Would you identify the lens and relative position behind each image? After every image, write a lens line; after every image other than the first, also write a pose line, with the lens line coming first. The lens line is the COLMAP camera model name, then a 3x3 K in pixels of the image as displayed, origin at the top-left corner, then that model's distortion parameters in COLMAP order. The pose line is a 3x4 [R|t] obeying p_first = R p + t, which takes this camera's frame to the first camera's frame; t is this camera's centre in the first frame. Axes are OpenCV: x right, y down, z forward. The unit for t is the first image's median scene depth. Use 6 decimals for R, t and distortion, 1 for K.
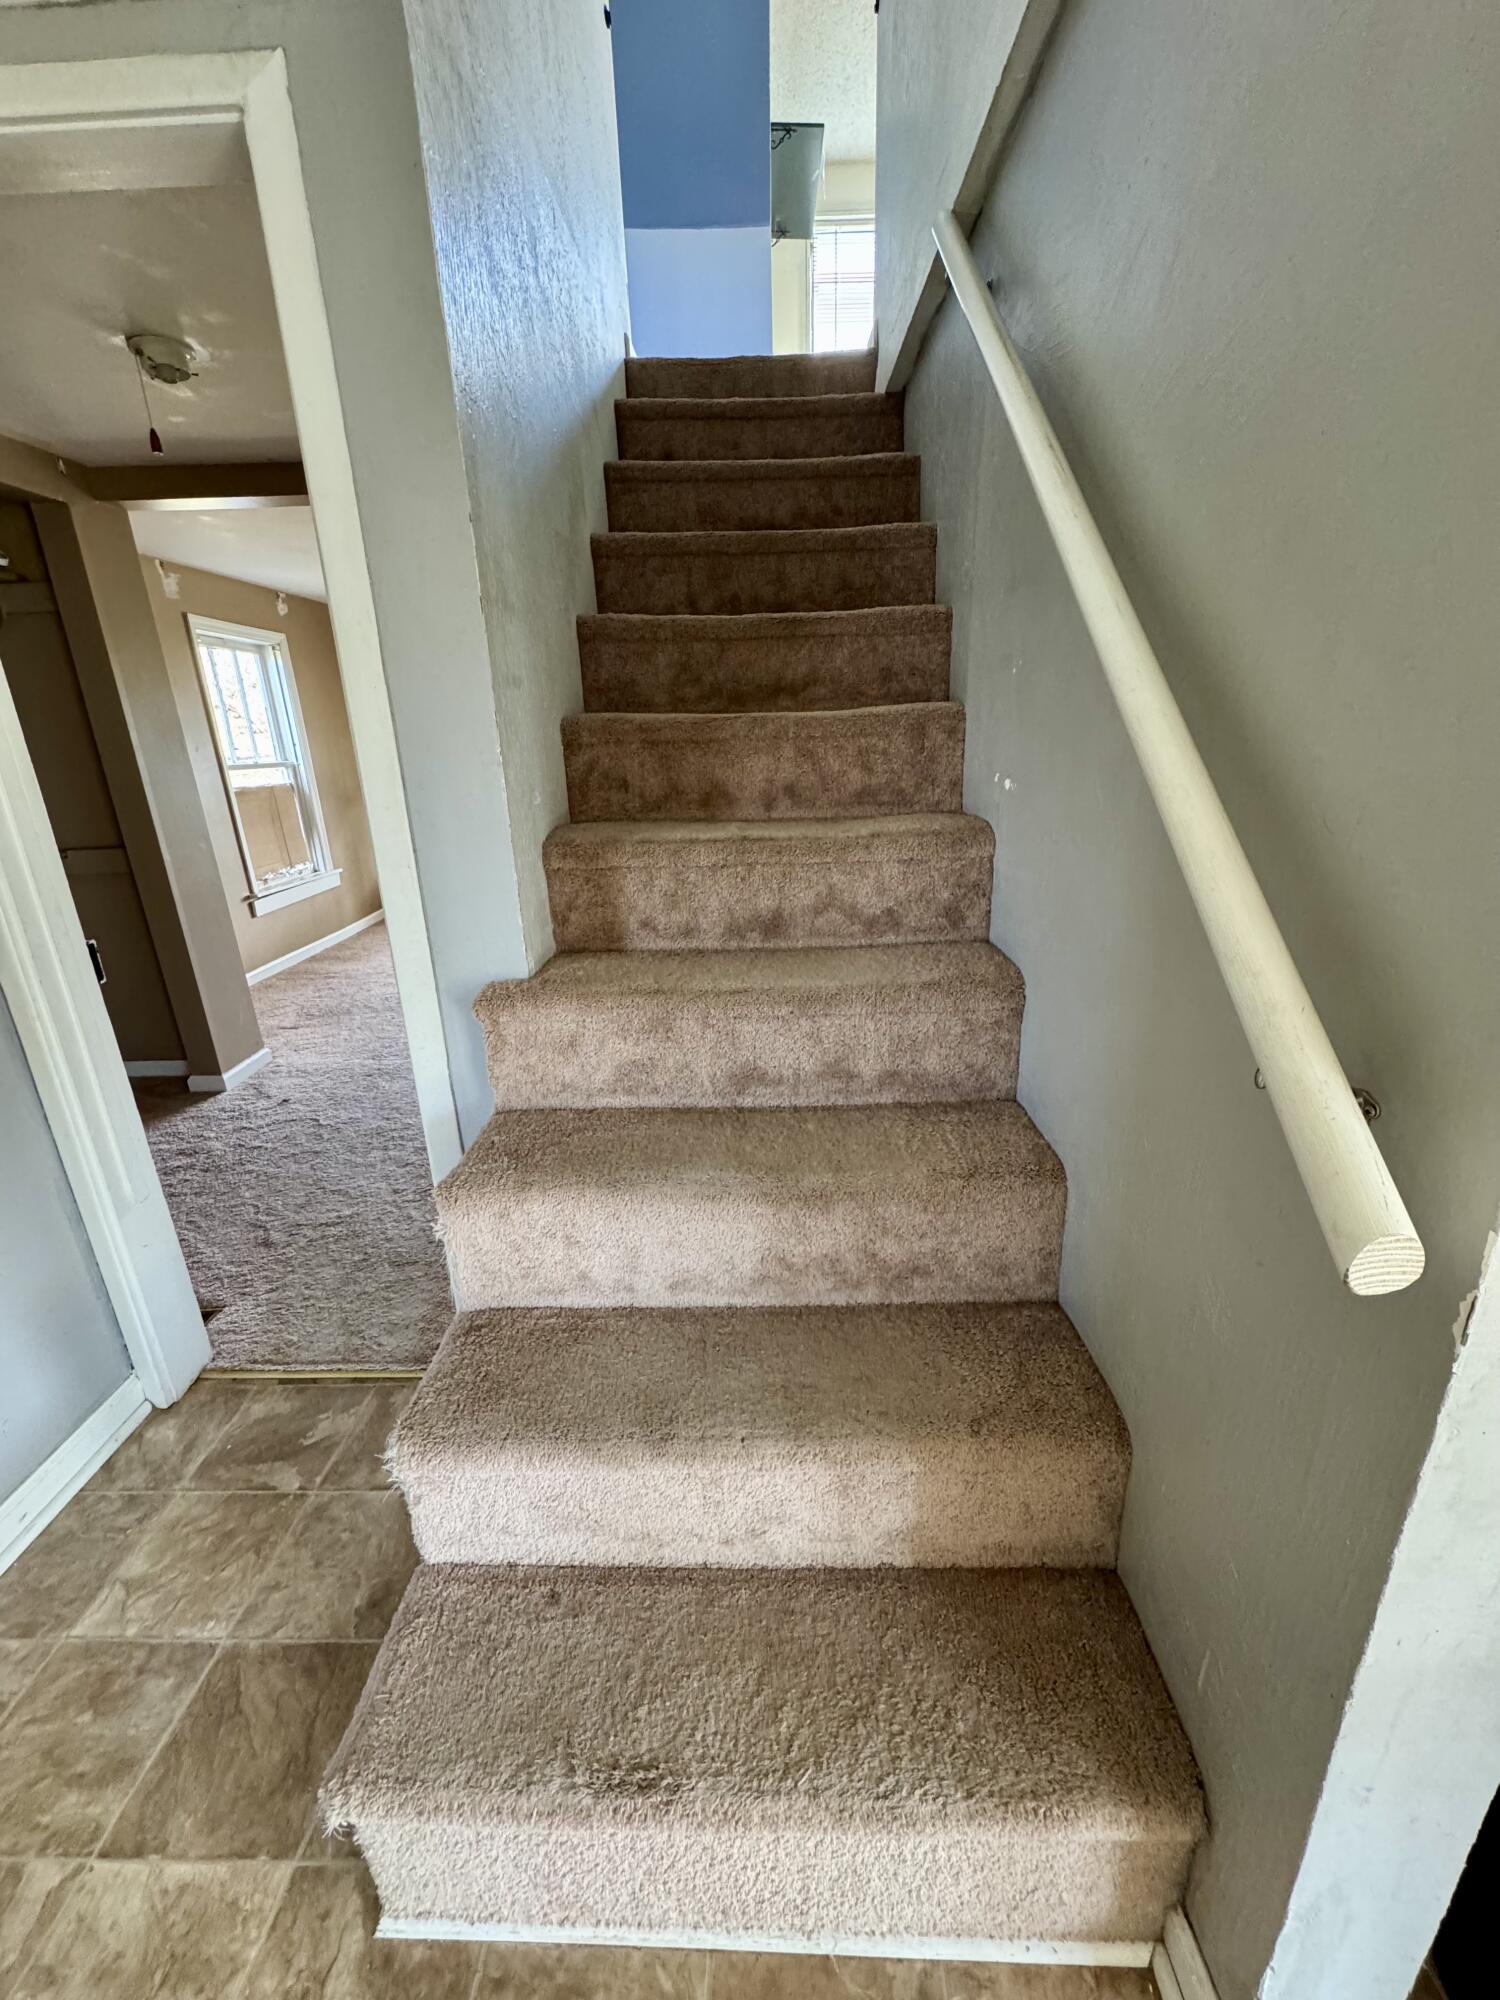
lens RADIAL K [[796.2, 0, 749.9], [0, 796.2, 1005.2], [0, 0, 1]] dist [-0.000619, 0.000606]
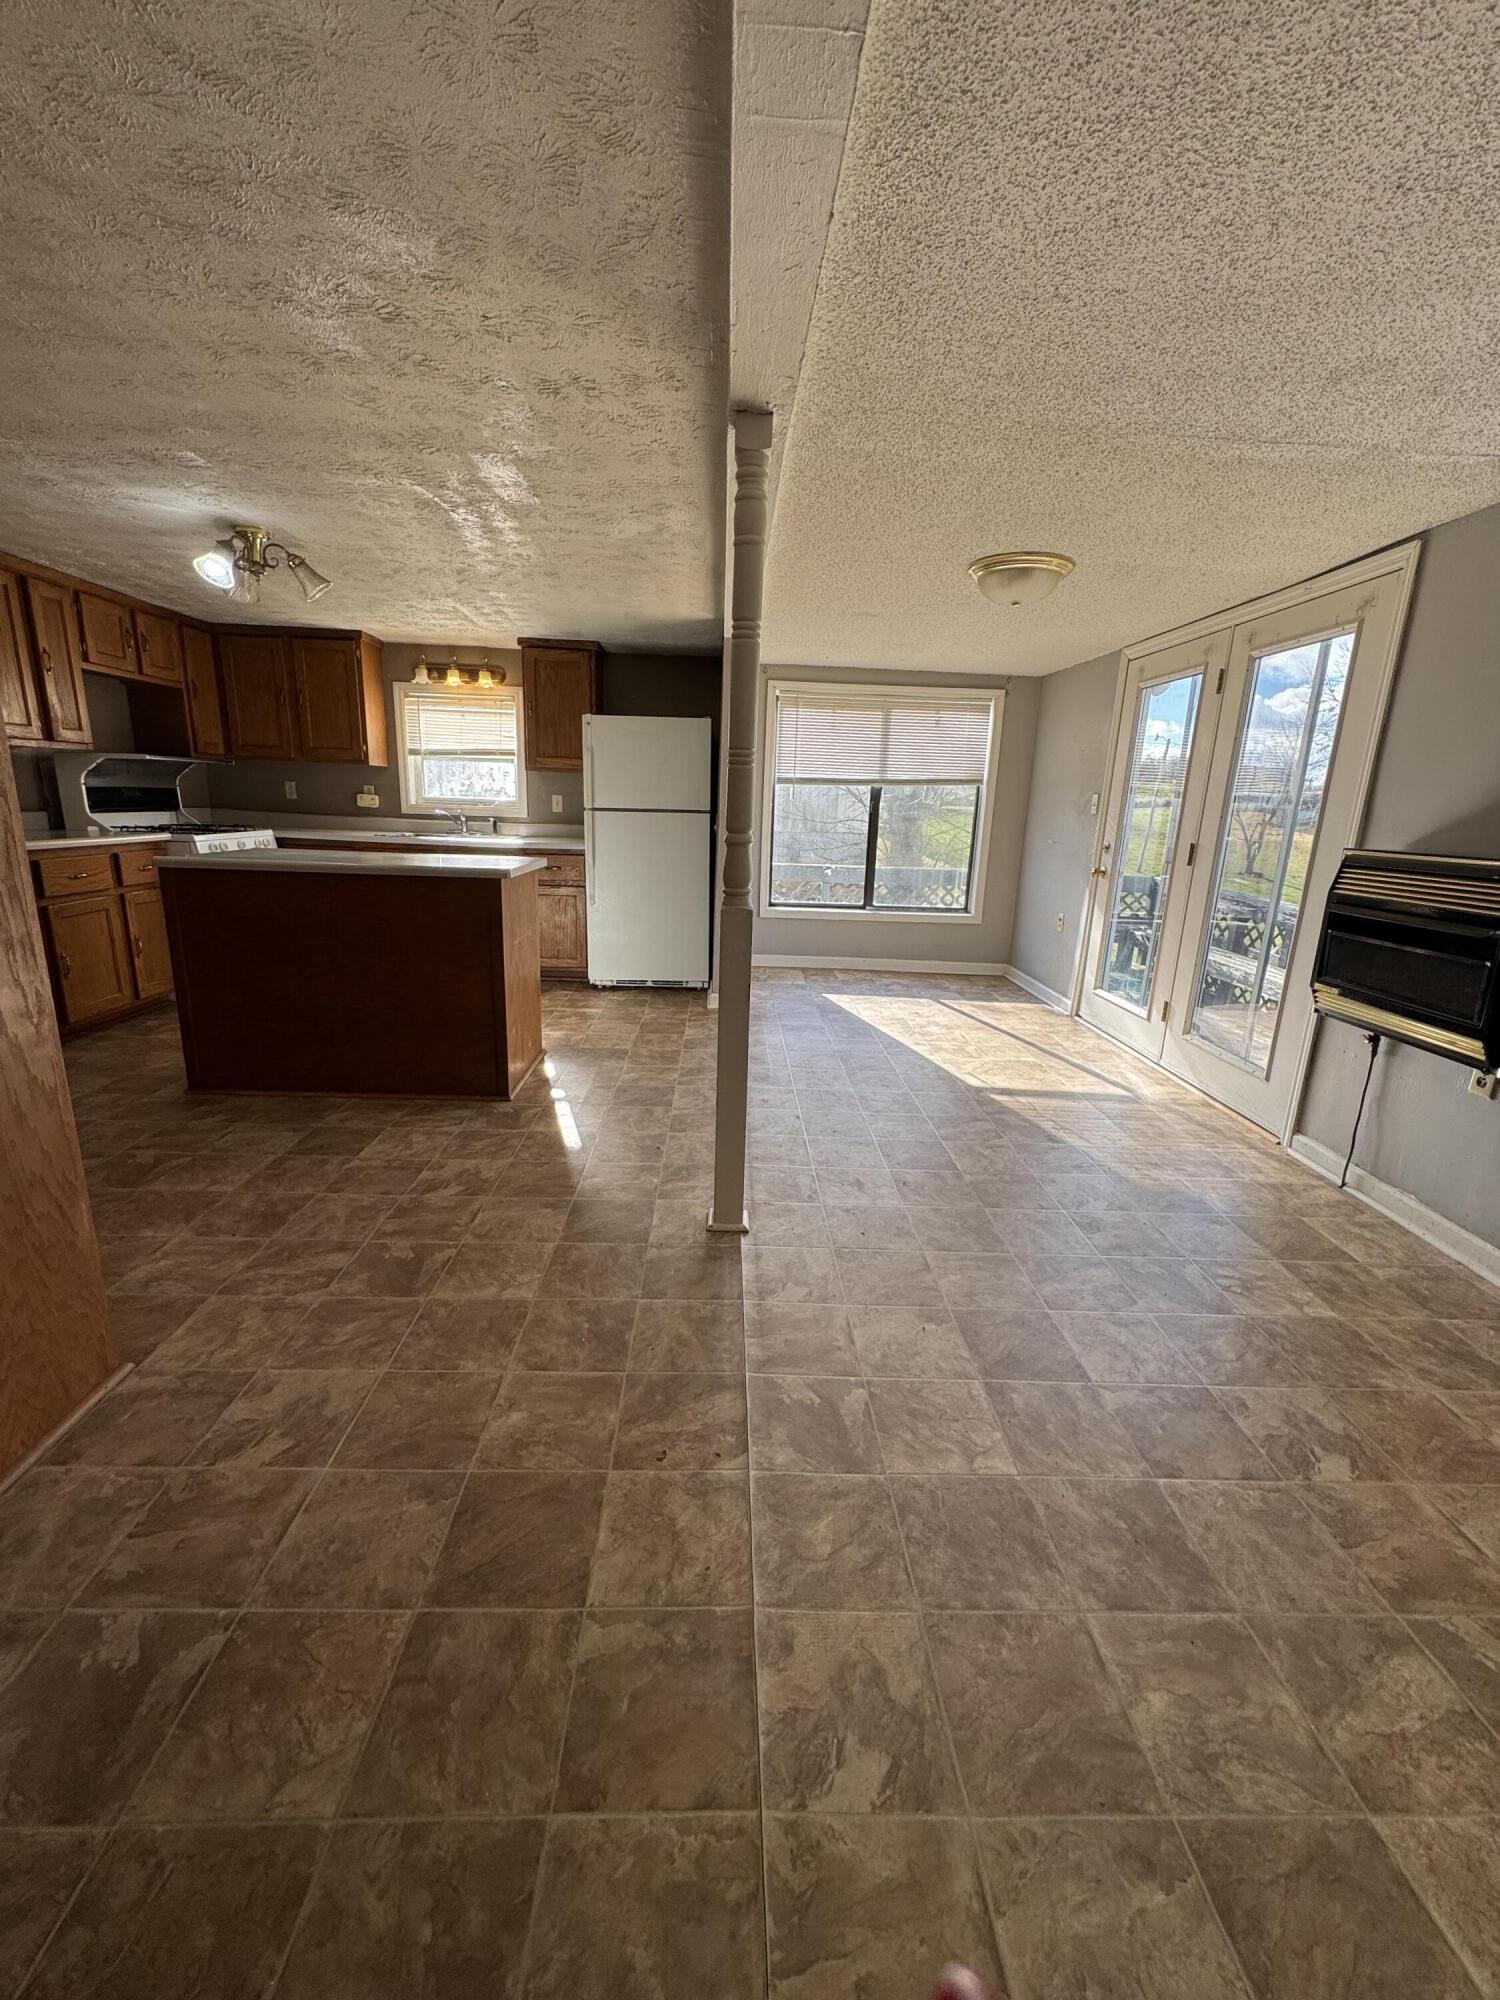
lens RADIAL K [[796.2, 0, 749.9], [0, 796.2, 1005.2], [0, 0, 1]] dist [-0.000619, 0.000606]
pose [[-0.055815, -0.214196, 0.975195, -1.866596], [0.282598, 0.933389, 0.221188, -0.241920], [-0.957613, 0.287933, 0.008434, 1.187382]]
